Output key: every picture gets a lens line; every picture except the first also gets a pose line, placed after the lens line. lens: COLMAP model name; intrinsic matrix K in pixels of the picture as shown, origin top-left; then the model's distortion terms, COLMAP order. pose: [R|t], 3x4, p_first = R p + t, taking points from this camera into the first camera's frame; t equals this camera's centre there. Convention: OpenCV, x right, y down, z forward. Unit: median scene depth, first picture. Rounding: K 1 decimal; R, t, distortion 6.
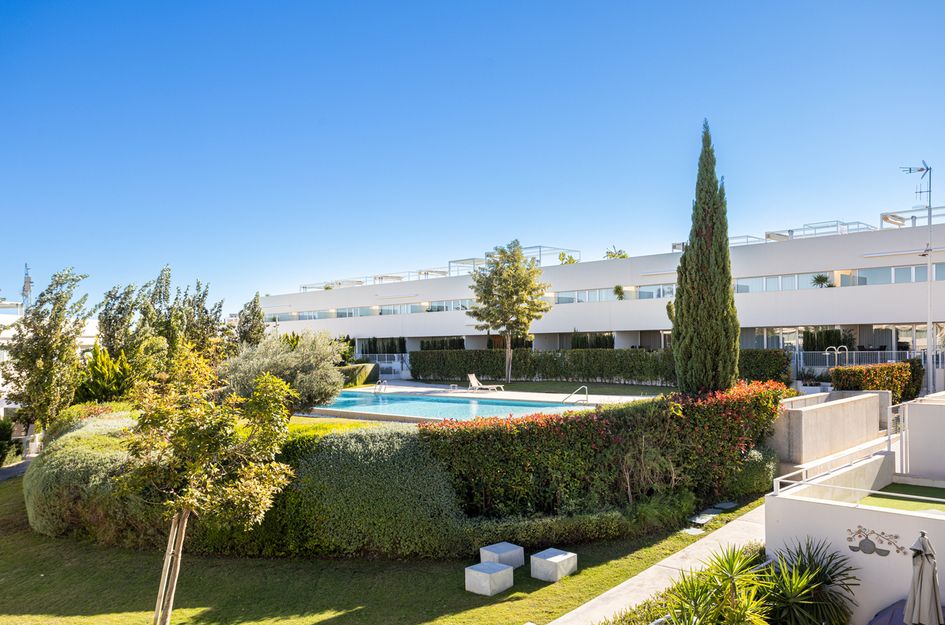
lens RADIAL K [[763.0, 0, 469.7], [0, 763.0, 365.3], [0, 0, 1]] dist [0.003897, -0.010069]
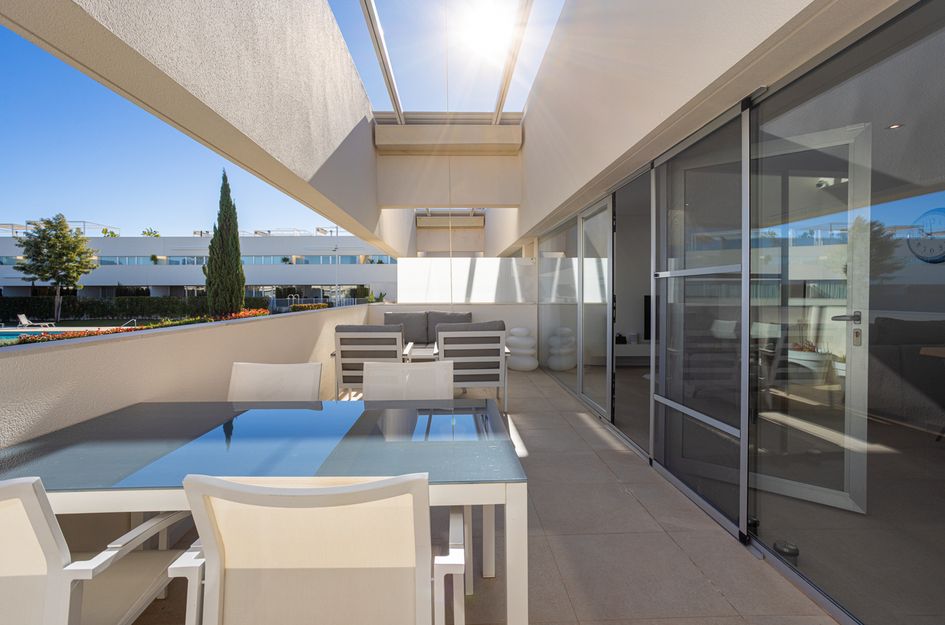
lens RADIAL K [[469.4, 0, 466.6], [0, 469.4, 300.8], [0, 0, 1]] dist [-0.022121, 0.022005]
pose [[0.695752, 0.004437, 0.718268, -0.057106], [0.013785, 0.999714, -0.019528, 0.018668], [-0.718150, 0.023488, 0.695492, -0.119411]]
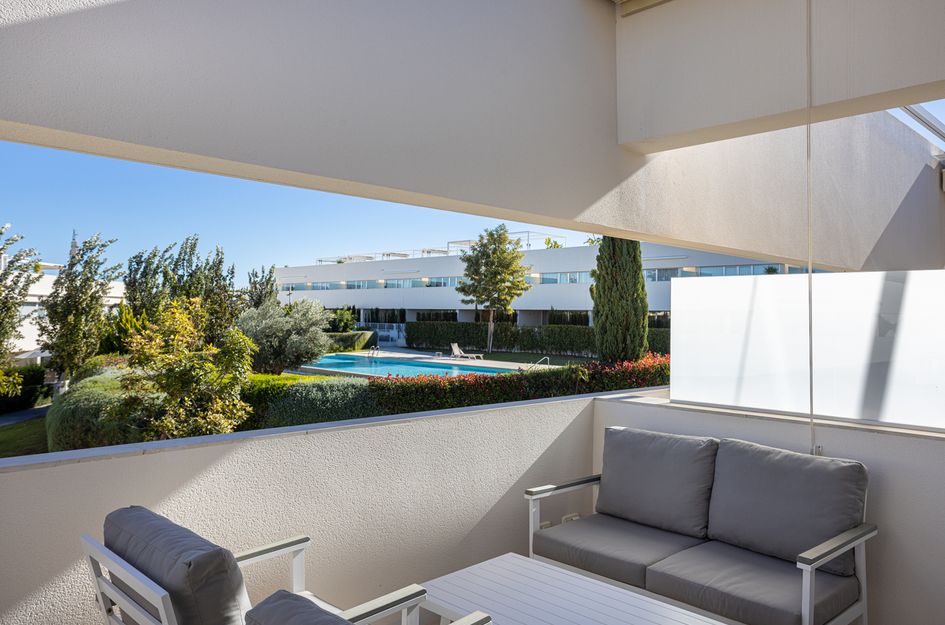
lens RADIAL K [[714.3, 0, 473.5], [0, 714.3, 316.8], [0, 0, 1]] dist [-0.015269, -0.001380]
pose [[0.999191, 0.038983, -0.009926, 0.052890], [-0.039270, 0.998762, -0.030538, 0.004777], [0.008724, 0.030903, 0.999484, -0.062767]]
